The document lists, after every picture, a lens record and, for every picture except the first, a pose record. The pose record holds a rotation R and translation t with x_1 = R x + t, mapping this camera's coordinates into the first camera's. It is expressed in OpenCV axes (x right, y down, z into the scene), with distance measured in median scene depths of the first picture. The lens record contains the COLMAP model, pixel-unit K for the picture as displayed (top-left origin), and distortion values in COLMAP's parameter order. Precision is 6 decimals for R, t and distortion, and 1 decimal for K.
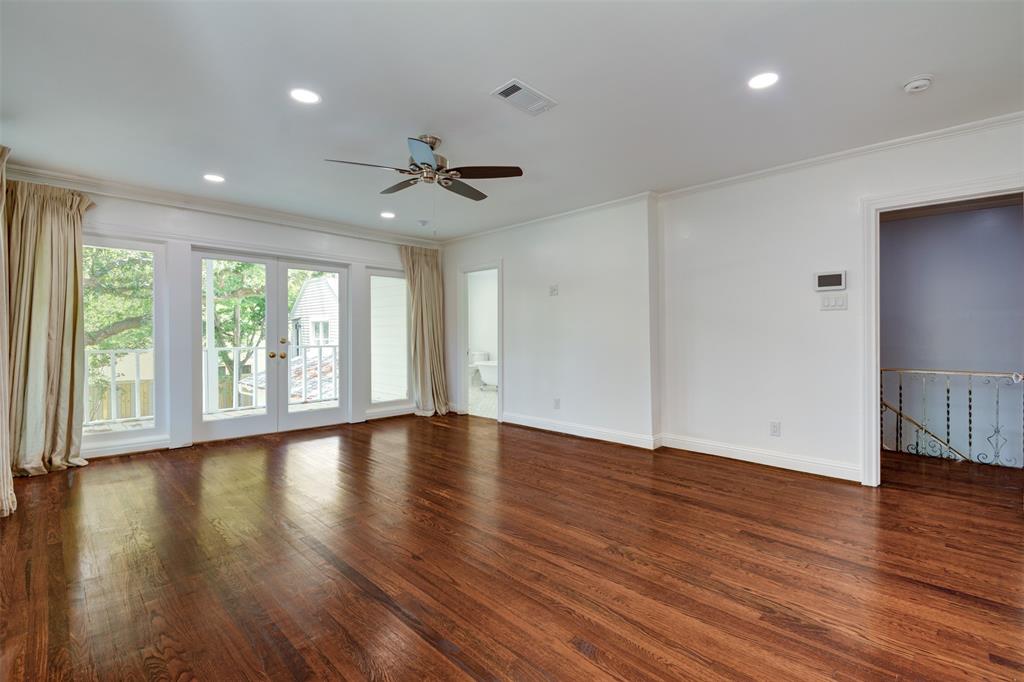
lens RADIAL K [[479.8, 0, 512.0], [0, 479.8, 341.0], [0, 0, 1]] dist [0.029451, 0.000168]
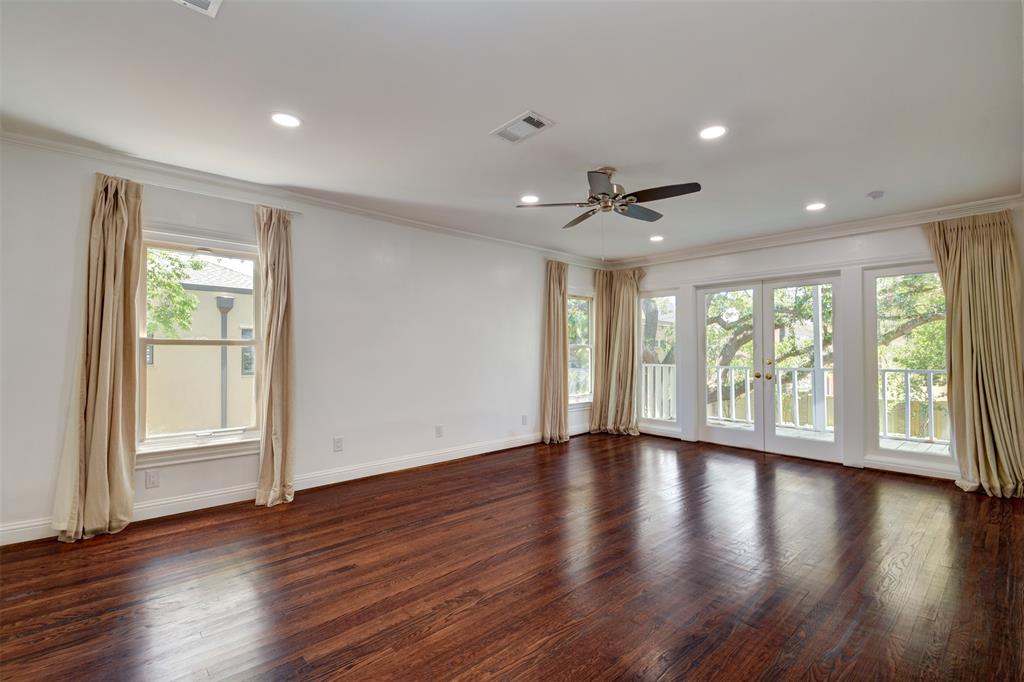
lens RADIAL K [[447.5, 0, 512.0], [0, 447.5, 341.0], [0, 0, 1]] dist [0.000283, -0.000113]
pose [[-0.064258, -0.031276, -0.997443, 0.549876], [-0.016670, 0.999403, -0.030263, -0.007123], [0.997794, 0.014682, -0.064741, 0.586747]]
